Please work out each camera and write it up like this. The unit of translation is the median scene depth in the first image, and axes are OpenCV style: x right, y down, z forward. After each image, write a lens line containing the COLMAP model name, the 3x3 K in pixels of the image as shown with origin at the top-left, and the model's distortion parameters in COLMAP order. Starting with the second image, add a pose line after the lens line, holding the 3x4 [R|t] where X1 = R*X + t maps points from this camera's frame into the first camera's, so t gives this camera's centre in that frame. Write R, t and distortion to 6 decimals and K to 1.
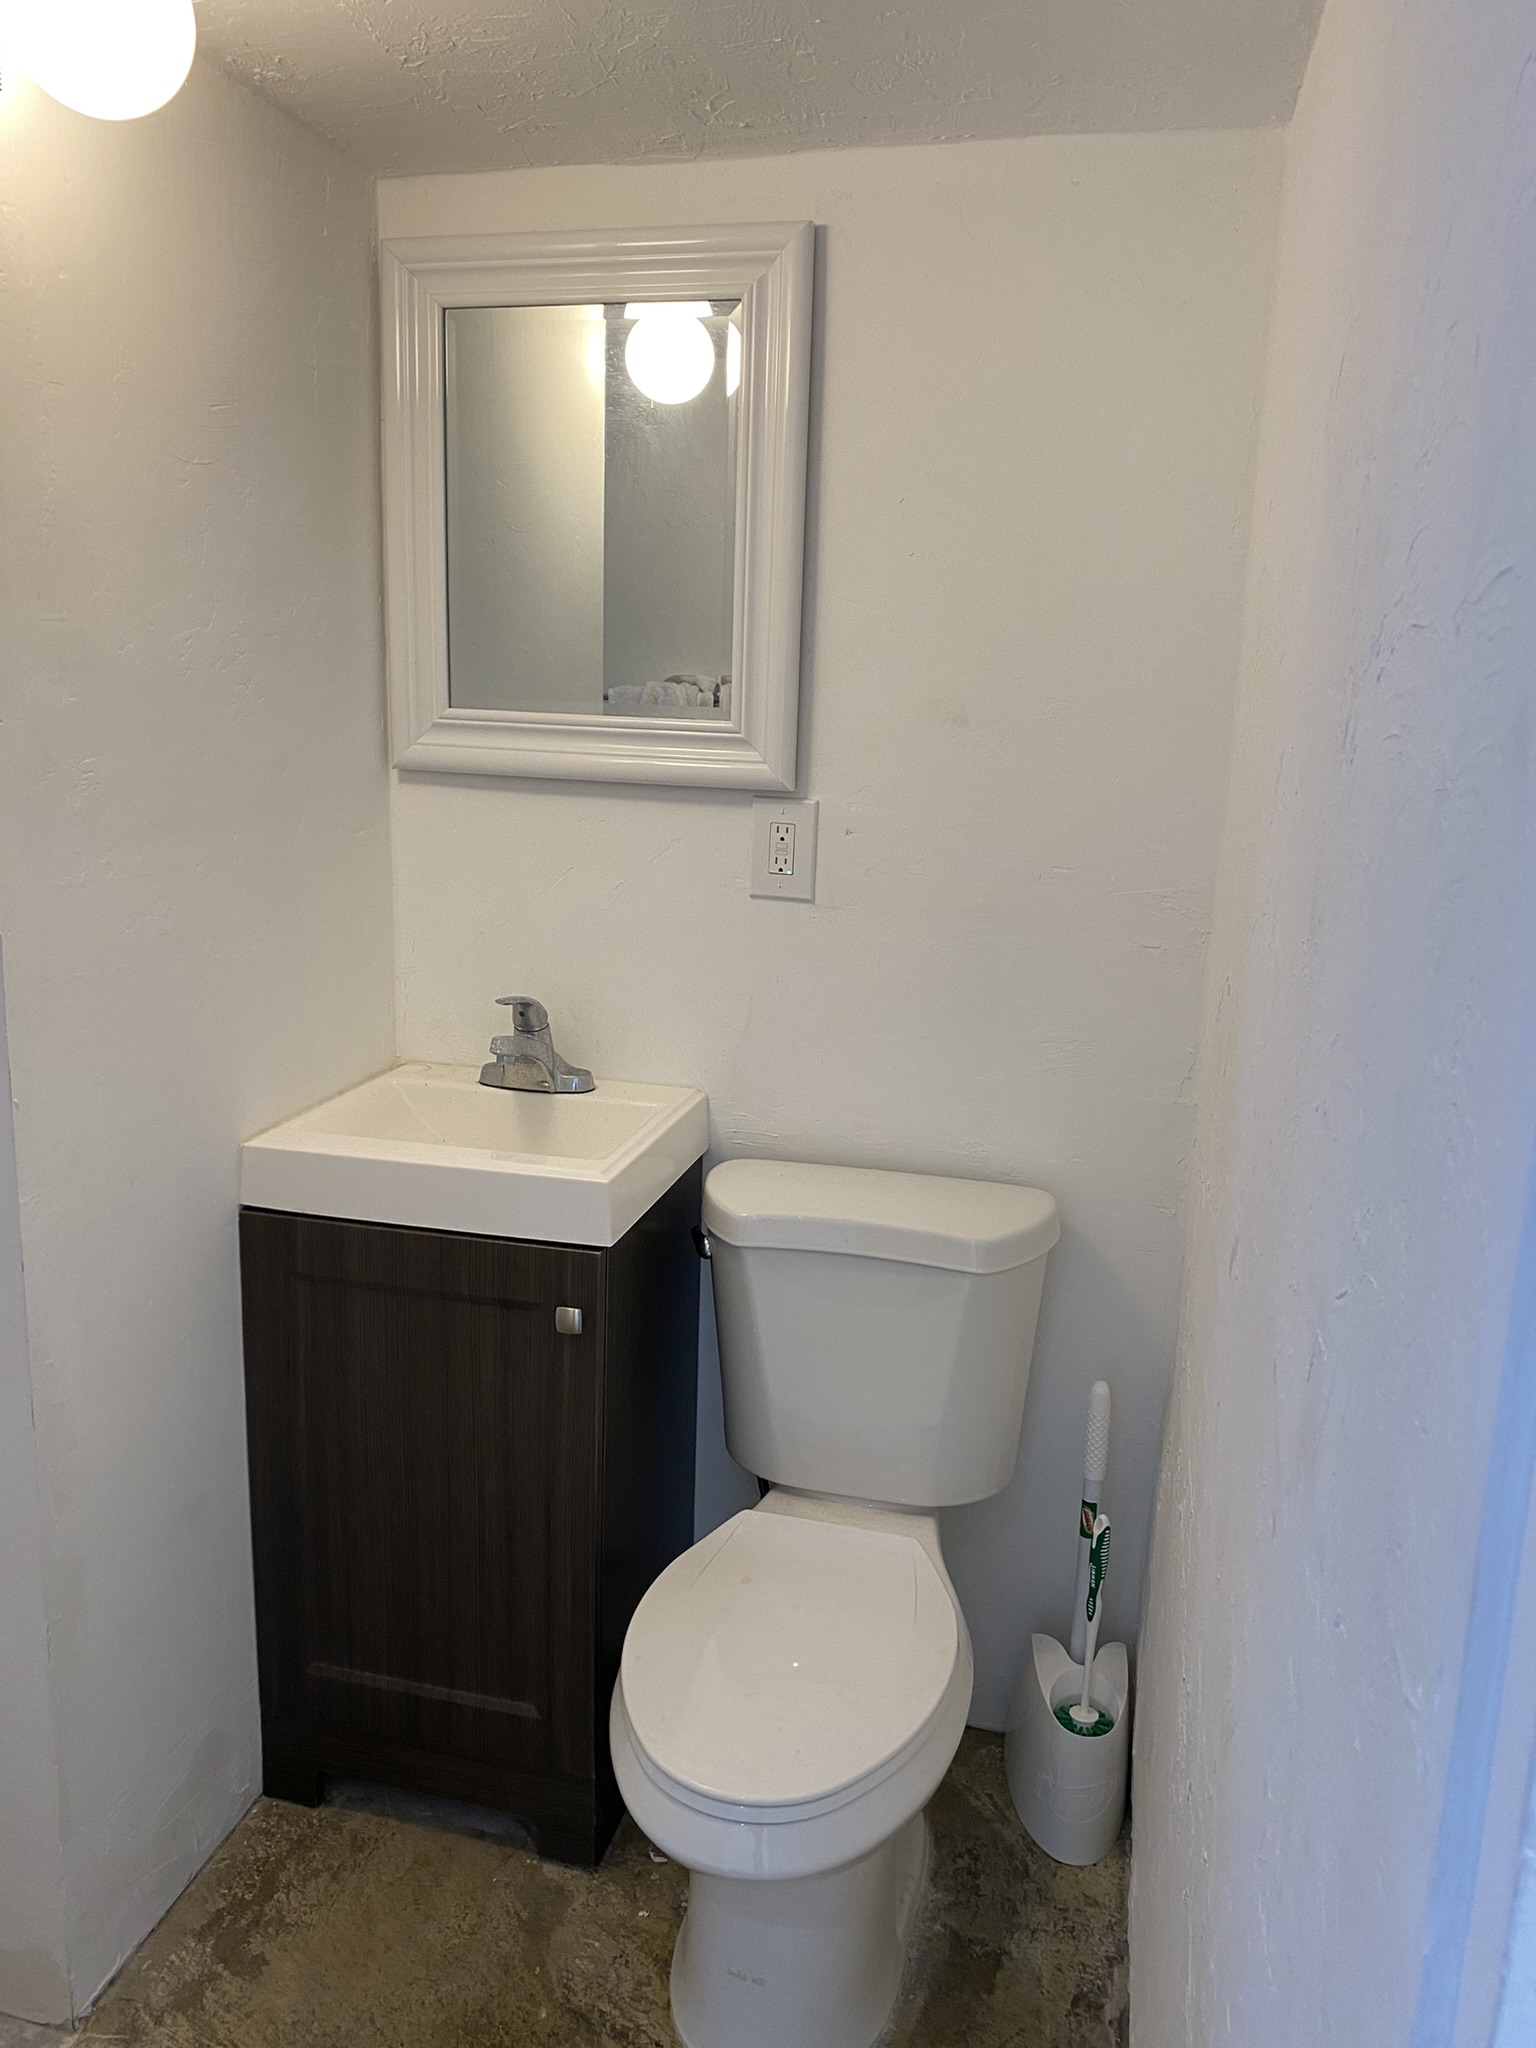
lens RADIAL K [[1547.3, 0, 768.0], [0, 1547.3, 1024.0], [0, 0, 1]] dist [0.048795, -0.060633]
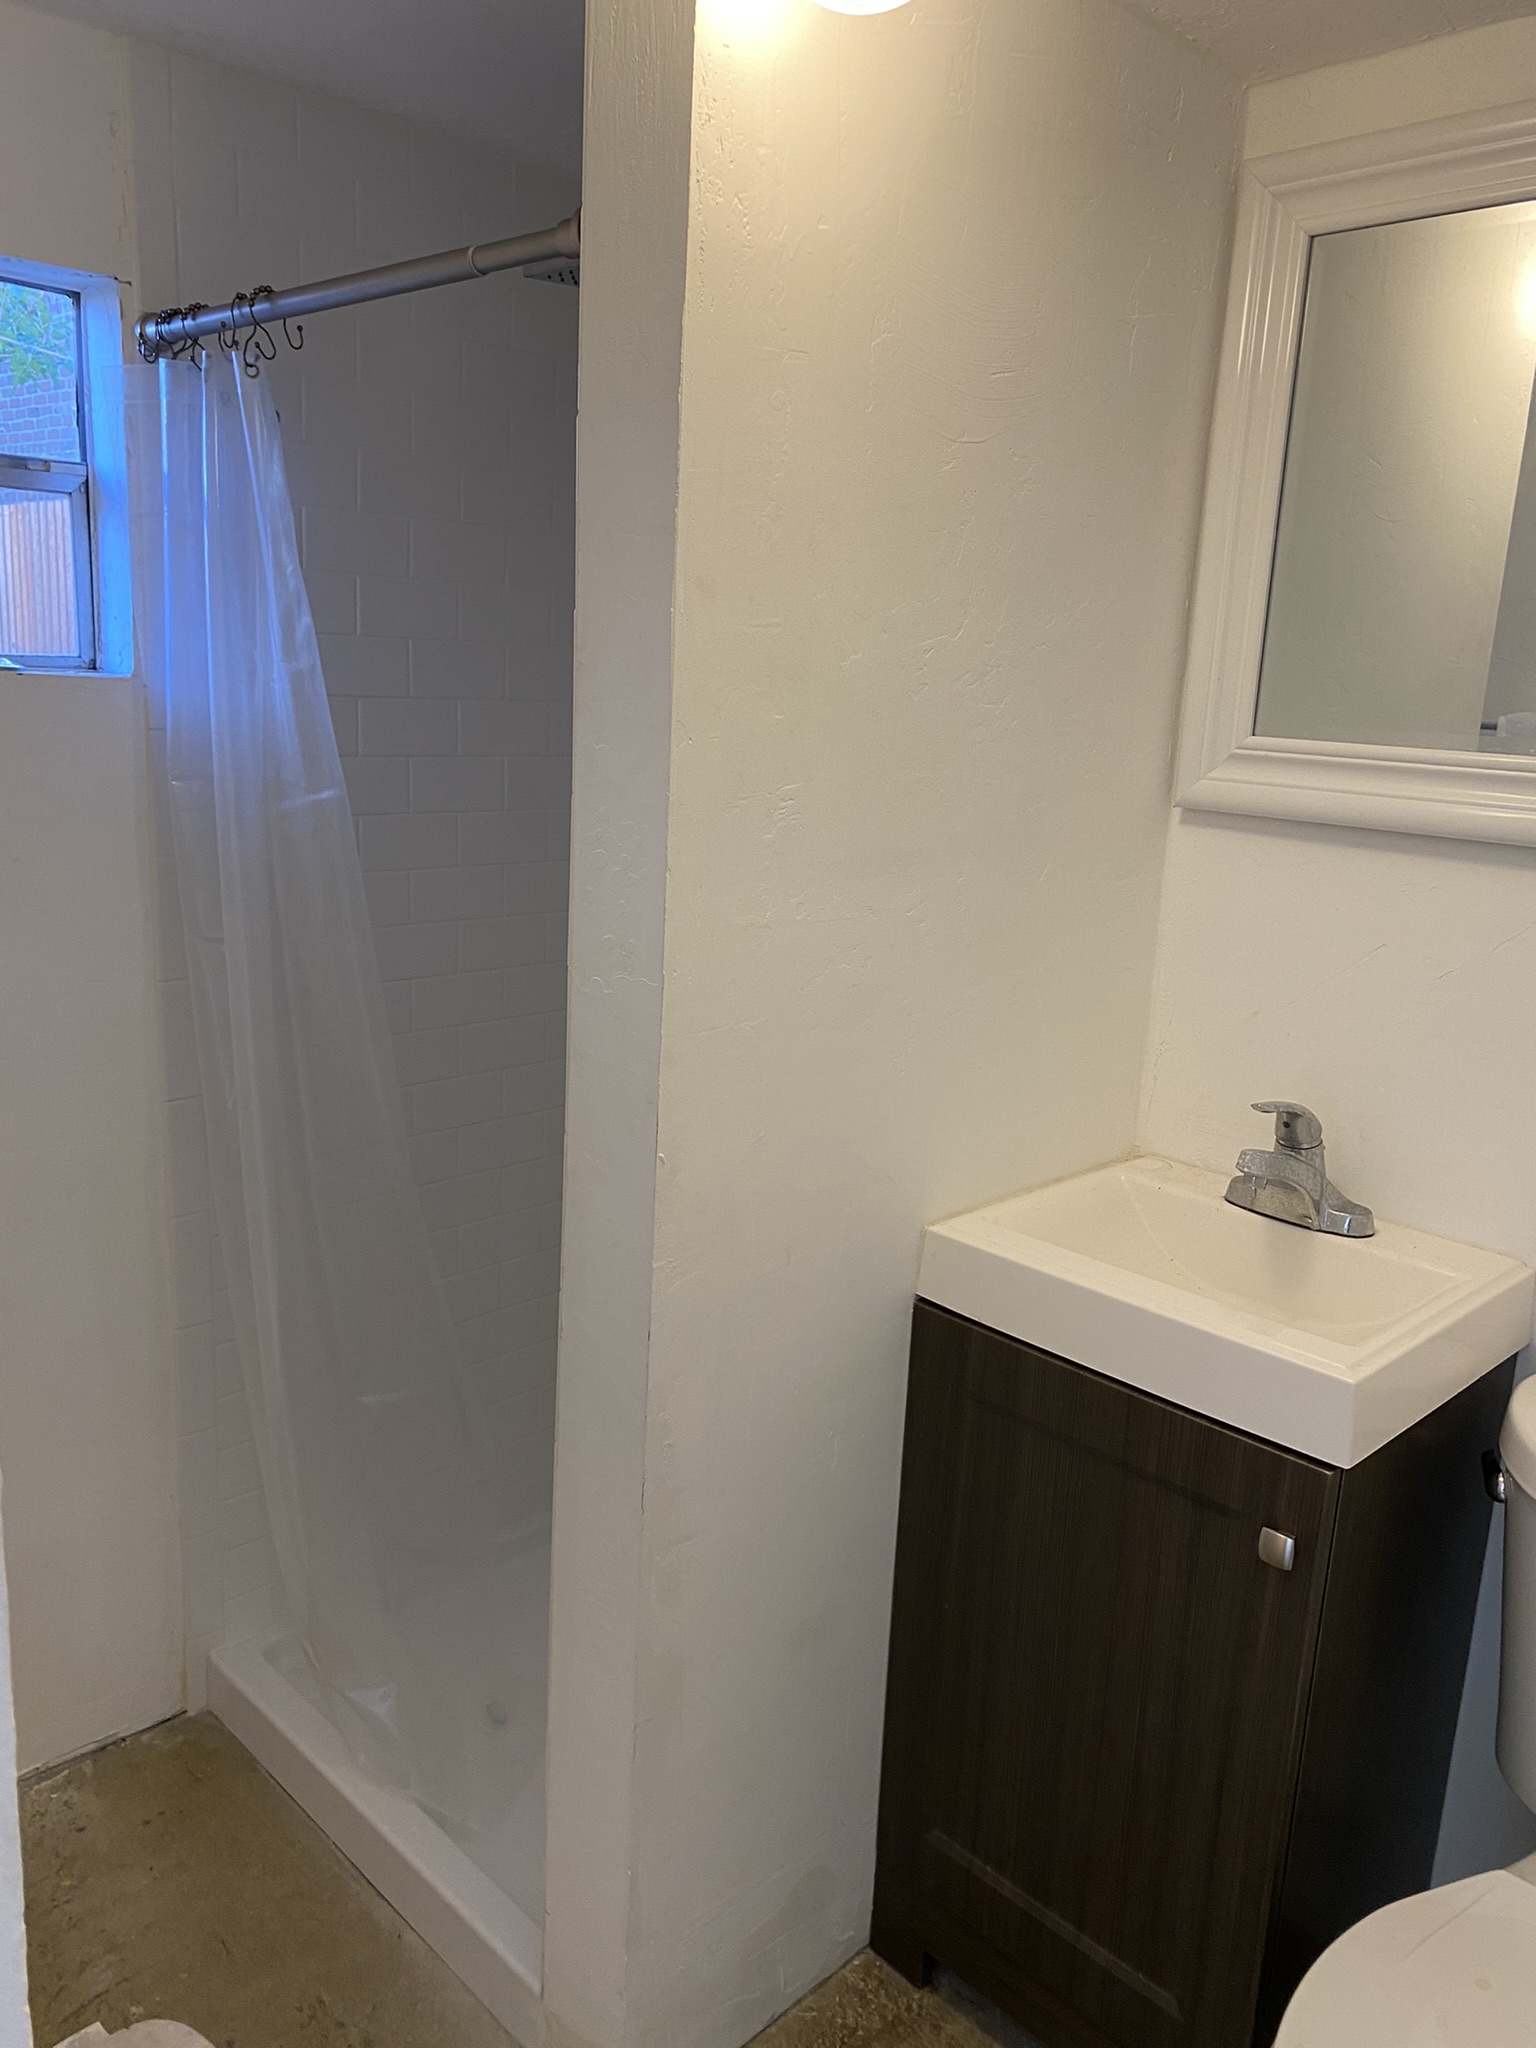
lens RADIAL K [[1547.3, 0, 768.0], [0, 1547.3, 1024.0], [0, 0, 1]] dist [0.048795, -0.060633]
pose [[0.850810, 0.129473, -0.509273, 0.012696], [-0.135673, 0.990435, 0.025138, -0.041896], [0.507656, 0.047707, 0.860238, 0.185237]]
